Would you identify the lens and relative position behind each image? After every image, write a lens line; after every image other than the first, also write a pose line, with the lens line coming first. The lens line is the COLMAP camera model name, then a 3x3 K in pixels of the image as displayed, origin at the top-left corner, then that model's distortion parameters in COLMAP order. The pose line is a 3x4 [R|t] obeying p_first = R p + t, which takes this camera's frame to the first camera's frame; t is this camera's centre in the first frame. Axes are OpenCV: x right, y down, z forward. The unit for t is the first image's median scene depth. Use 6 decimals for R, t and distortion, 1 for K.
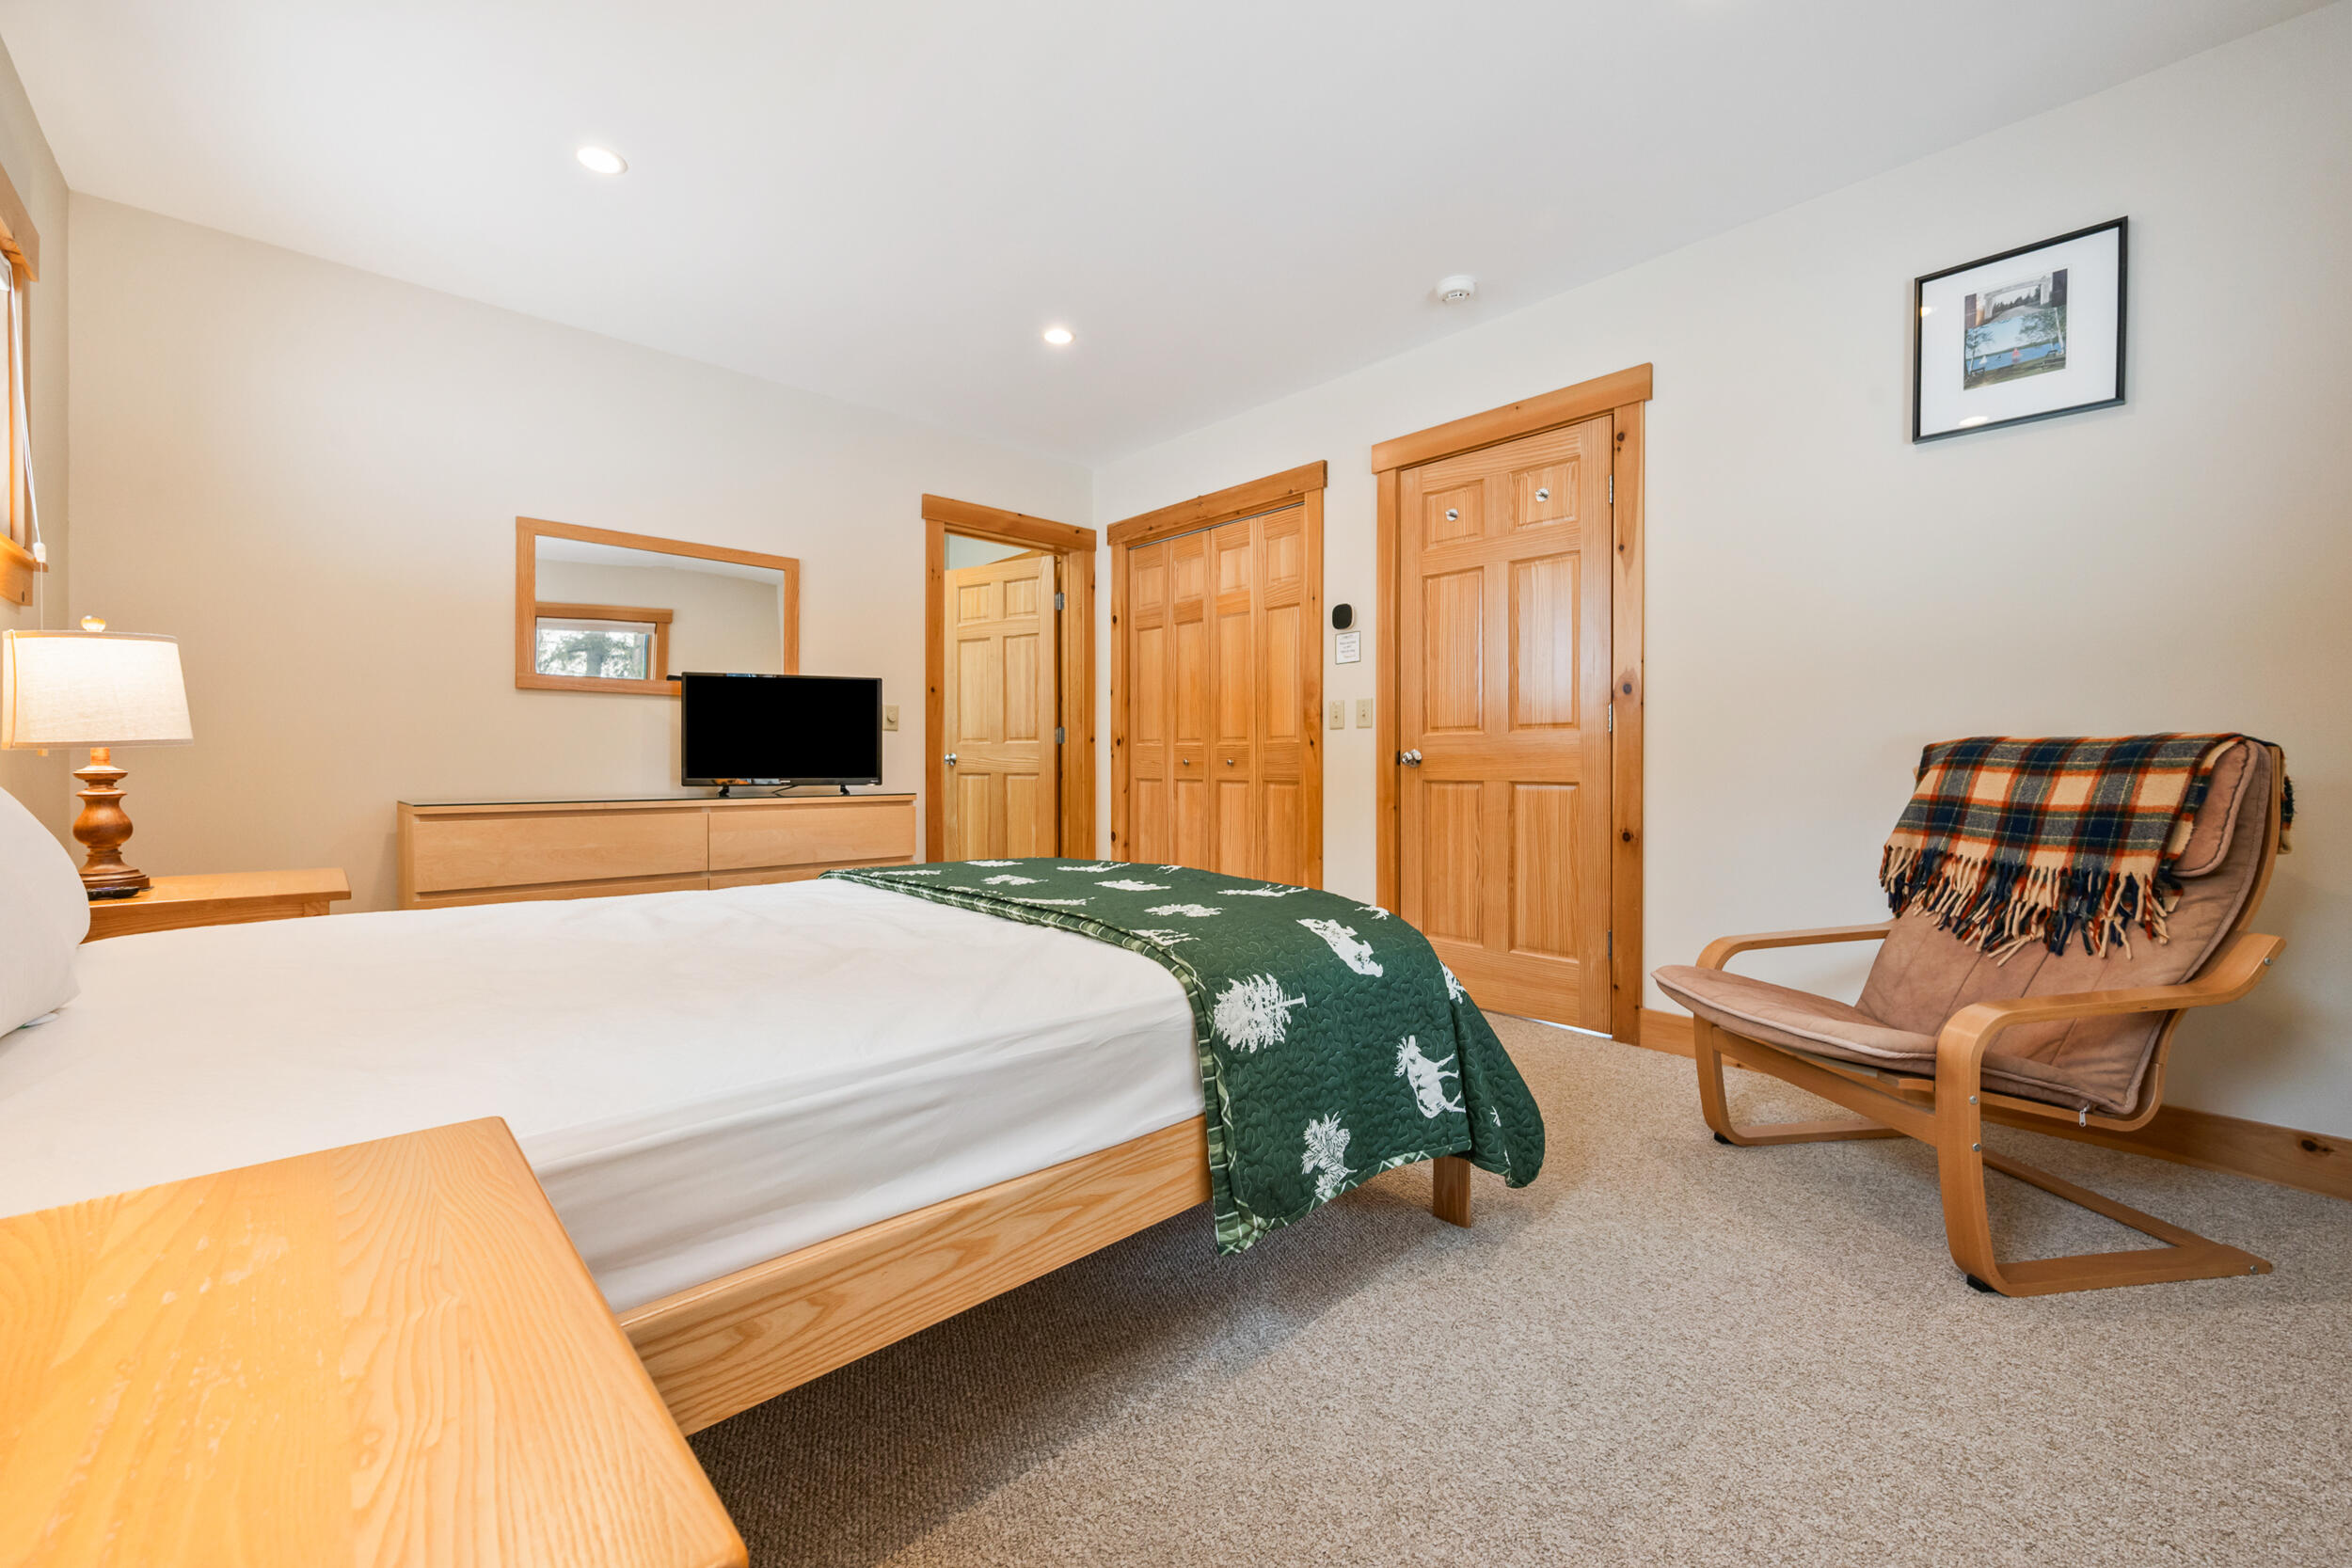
lens RADIAL K [[931.5, 0, 1180.2], [0, 931.5, 767.2], [0, 0, 1]] dist [-0.002970, -0.000268]
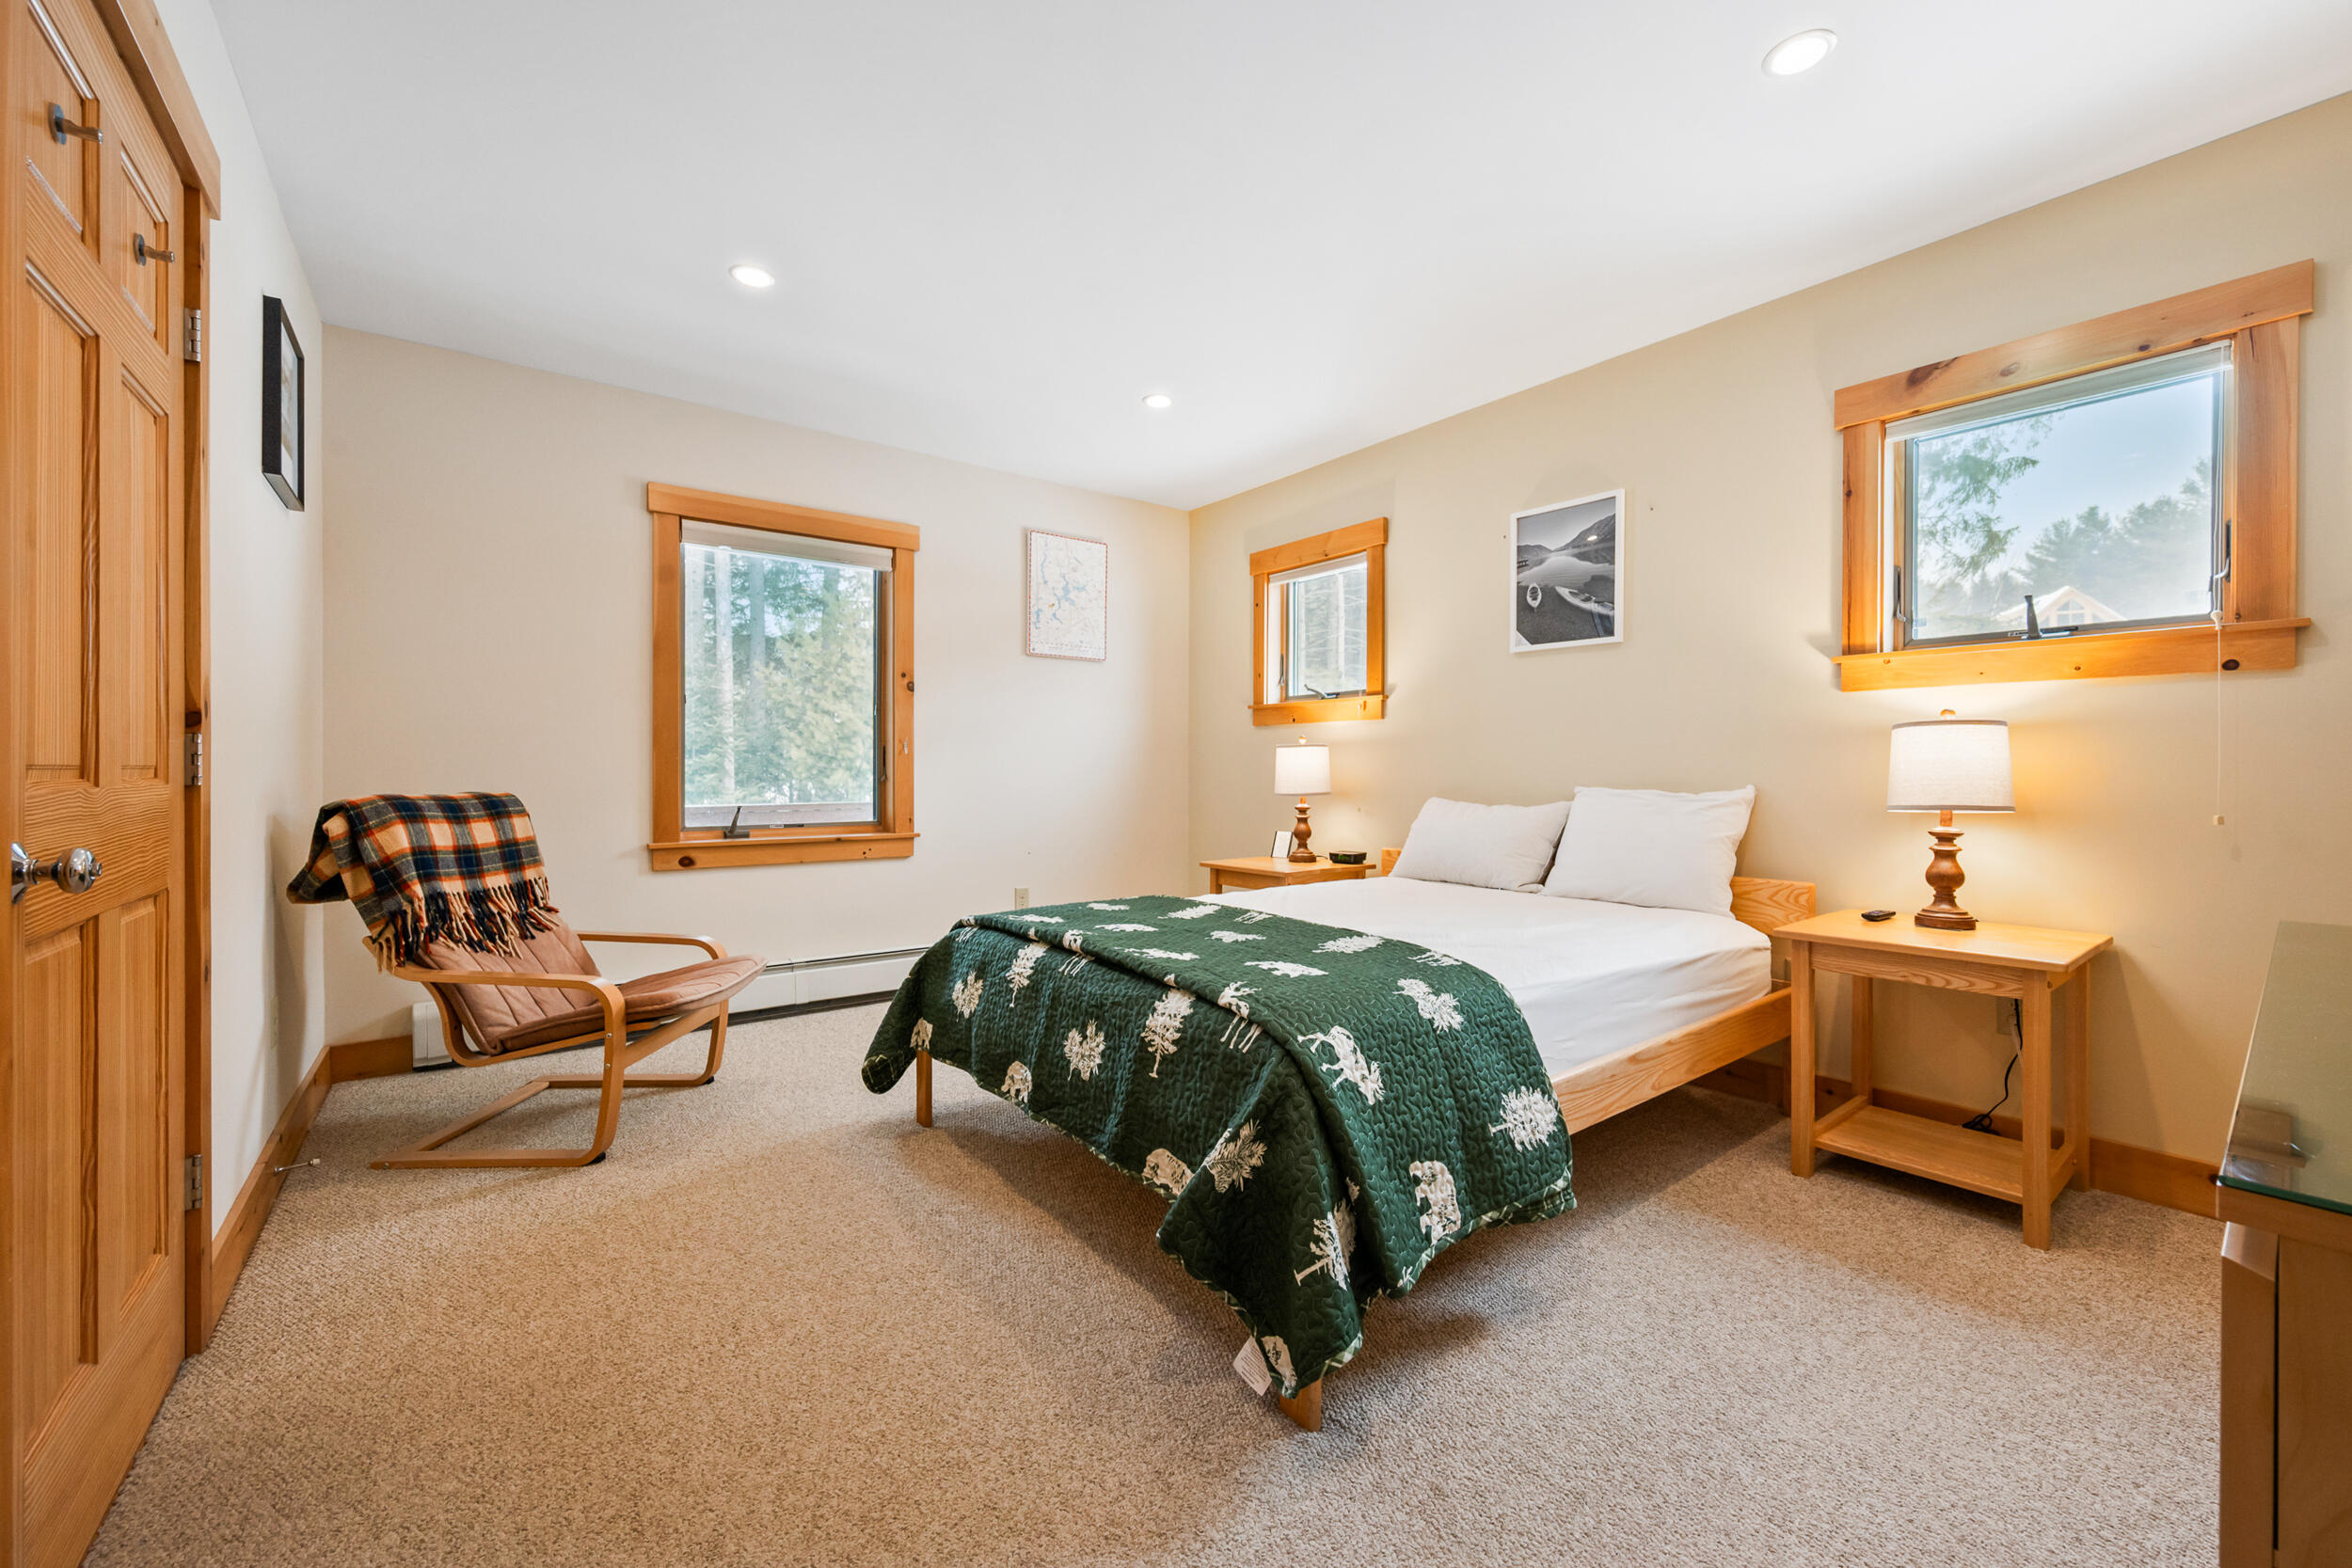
lens RADIAL K [[931.5, 0, 1180.2], [0, 931.5, 767.2], [0, 0, 1]] dist [-0.002970, -0.000268]
pose [[-0.995379, -0.001948, 0.096005, -0.244589], [-0.001428, 0.999984, 0.005486, -0.085352], [-0.096014, 0.005324, -0.995366, 2.318569]]
